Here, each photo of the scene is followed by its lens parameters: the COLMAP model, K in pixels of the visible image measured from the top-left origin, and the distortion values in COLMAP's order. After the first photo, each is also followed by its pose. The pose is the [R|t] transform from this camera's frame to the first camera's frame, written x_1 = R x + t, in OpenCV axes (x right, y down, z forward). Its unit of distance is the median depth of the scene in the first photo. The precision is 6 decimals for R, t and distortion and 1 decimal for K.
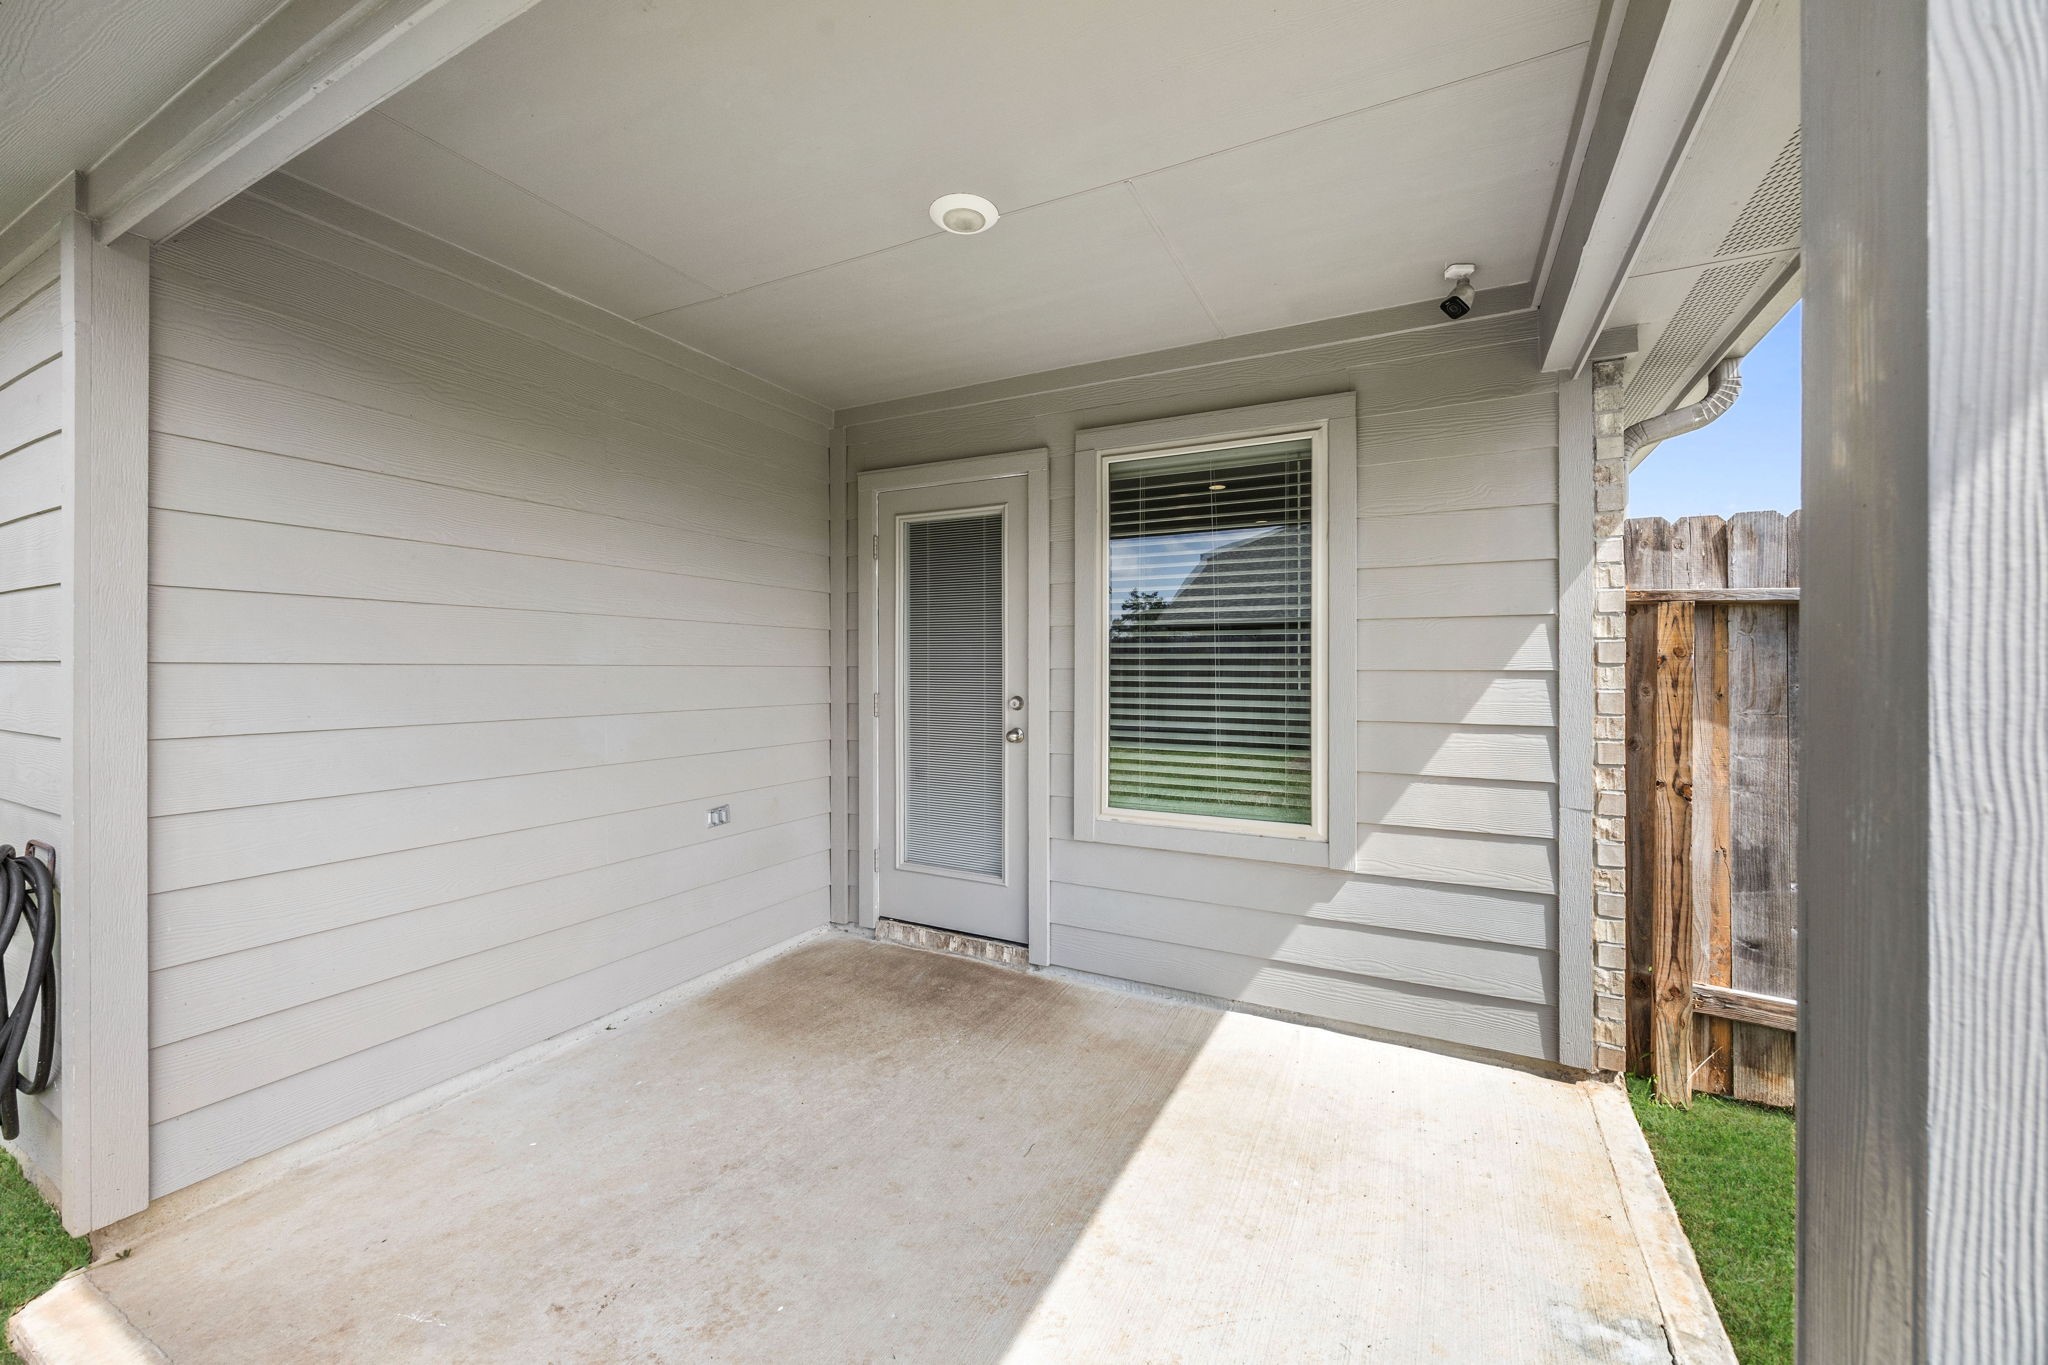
lens RADIAL K [[784.5, 0, 1020.0], [0, 784.5, 675.8], [0, 0, 1]] dist [-0.002665, -0.000022]
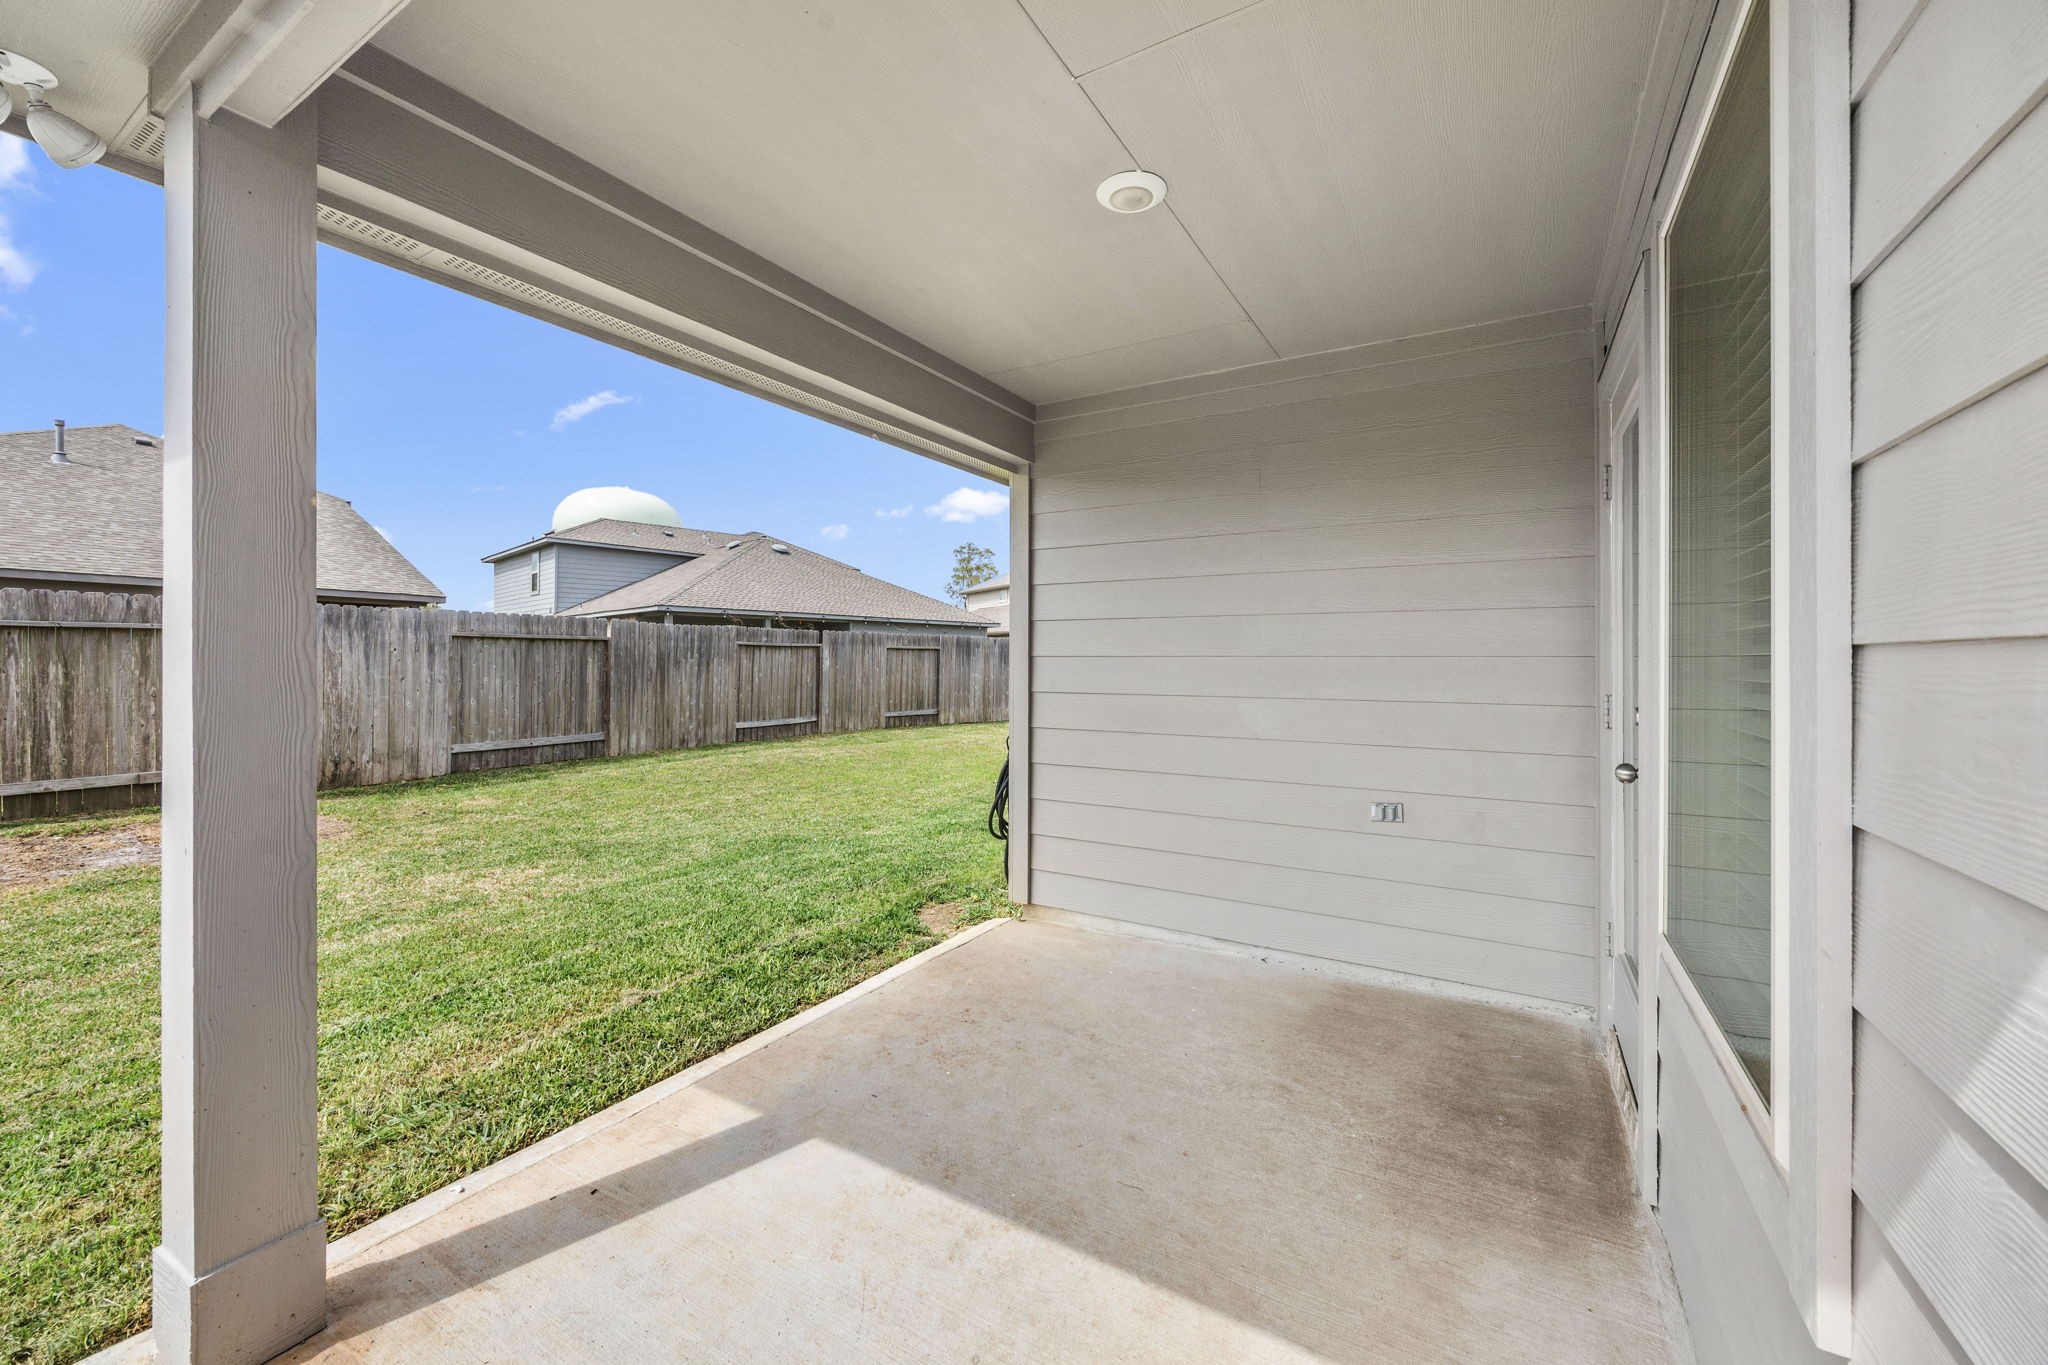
lens RADIAL K [[784.5, 0, 1021.8], [0, 784.5, 674.3], [0, 0, 1]] dist [-0.002665, -0.000022]
pose [[-0.058146, 0.006467, -0.998287, 0.723958], [-0.010920, 0.999915, 0.007113, 0.009005], [0.998248, 0.011315, -0.058071, 0.728271]]
